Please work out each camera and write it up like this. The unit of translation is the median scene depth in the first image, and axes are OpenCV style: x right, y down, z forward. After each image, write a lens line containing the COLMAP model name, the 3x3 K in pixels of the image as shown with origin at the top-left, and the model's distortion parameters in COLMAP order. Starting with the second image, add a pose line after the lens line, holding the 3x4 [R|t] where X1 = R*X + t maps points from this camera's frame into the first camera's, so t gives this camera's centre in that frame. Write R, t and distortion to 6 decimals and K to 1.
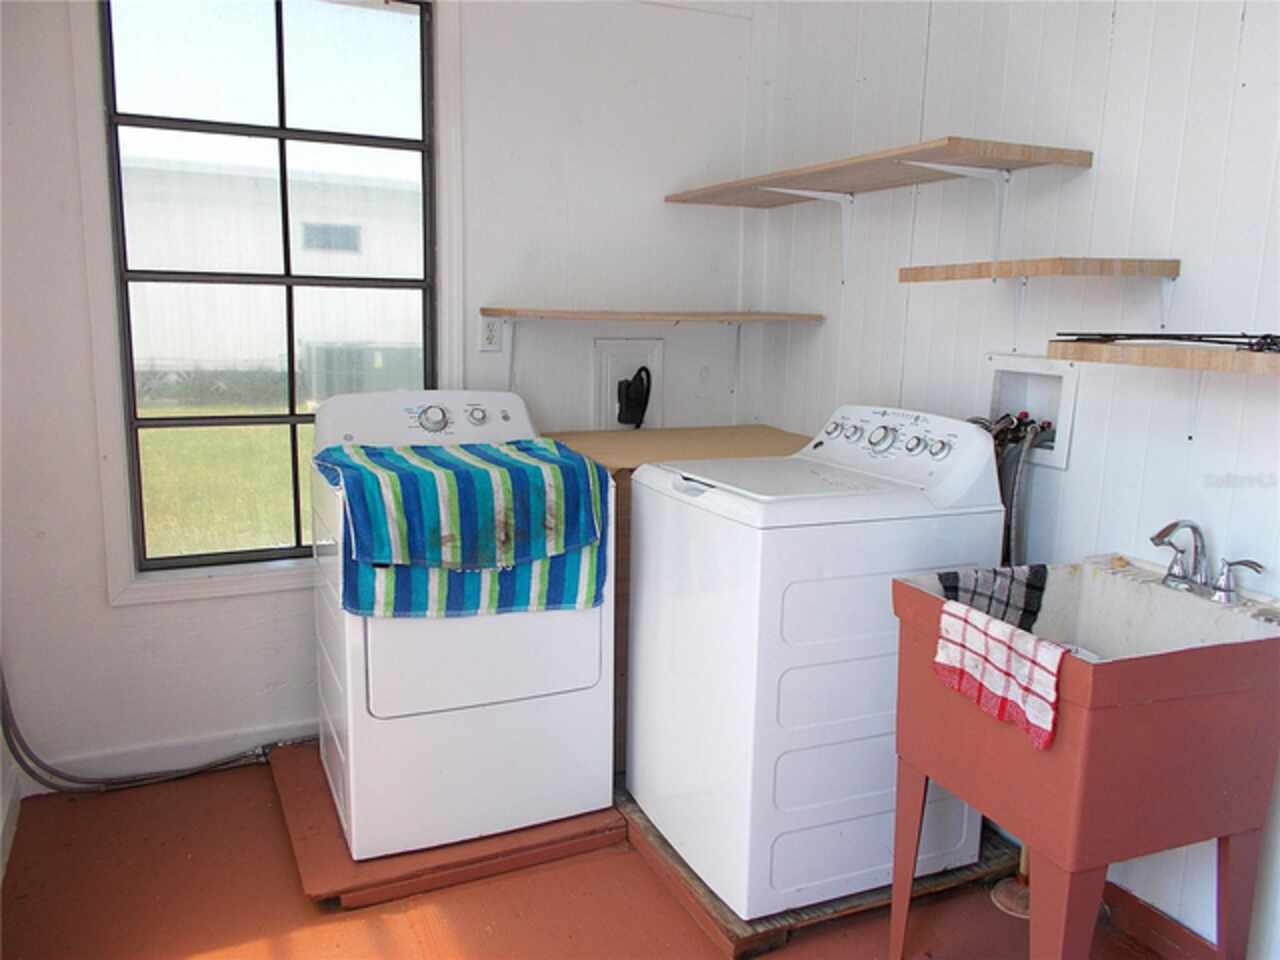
lens RADIAL K [[995.1, 0, 638.8], [0, 995.1, 474.6], [0, 0, 1]] dist [0.016770, -0.003863]
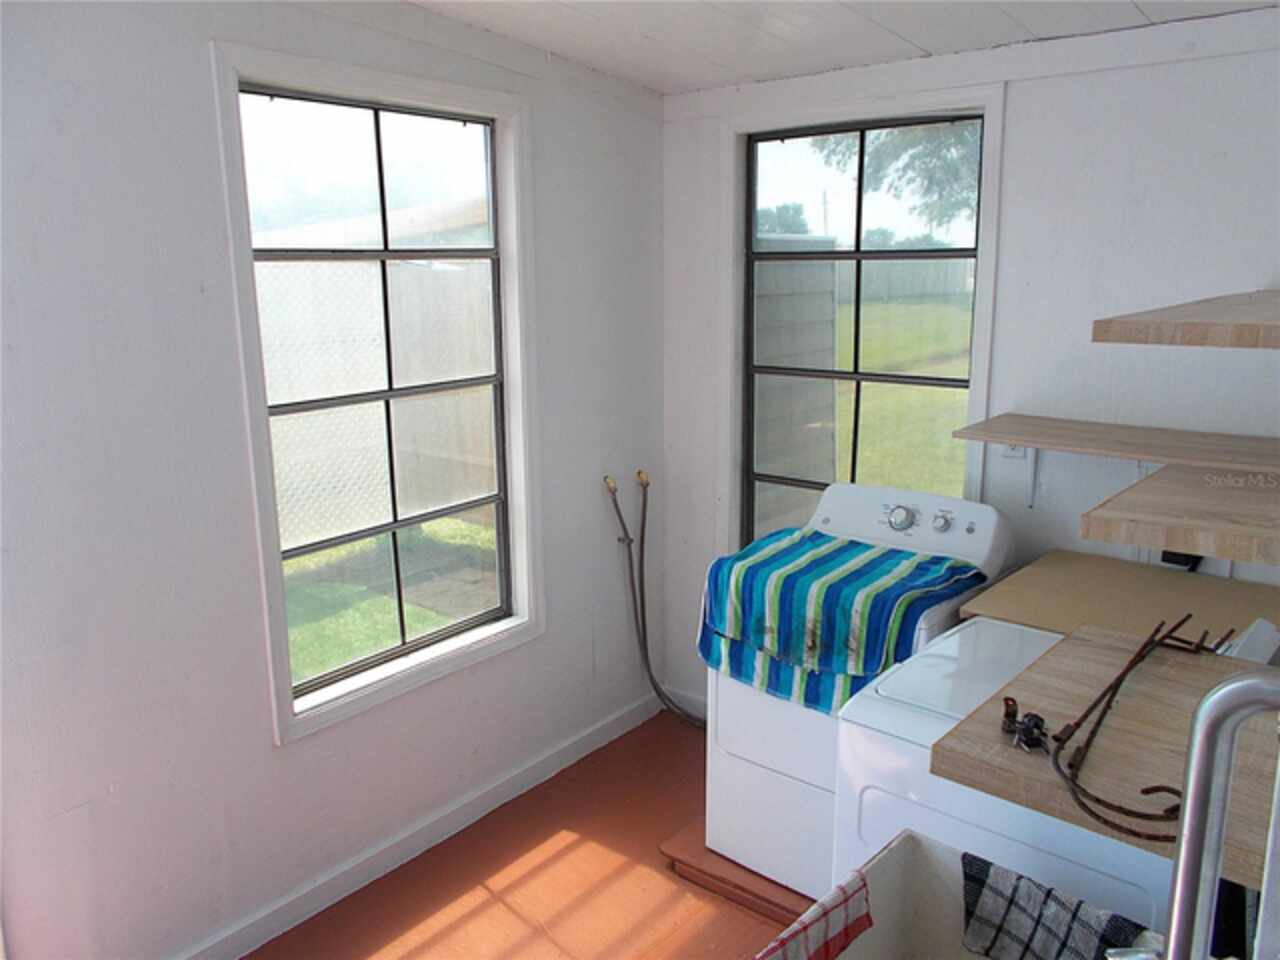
lens RADIAL K [[995.1, 0, 638.8], [0, 995.1, 474.6], [0, 0, 1]] dist [0.016770, -0.003863]
pose [[0.422375, 0.167428, -0.890824, 0.752784], [-0.127284, 0.984010, 0.124591, -0.240440], [0.897440, 0.060763, 0.436932, 0.323374]]
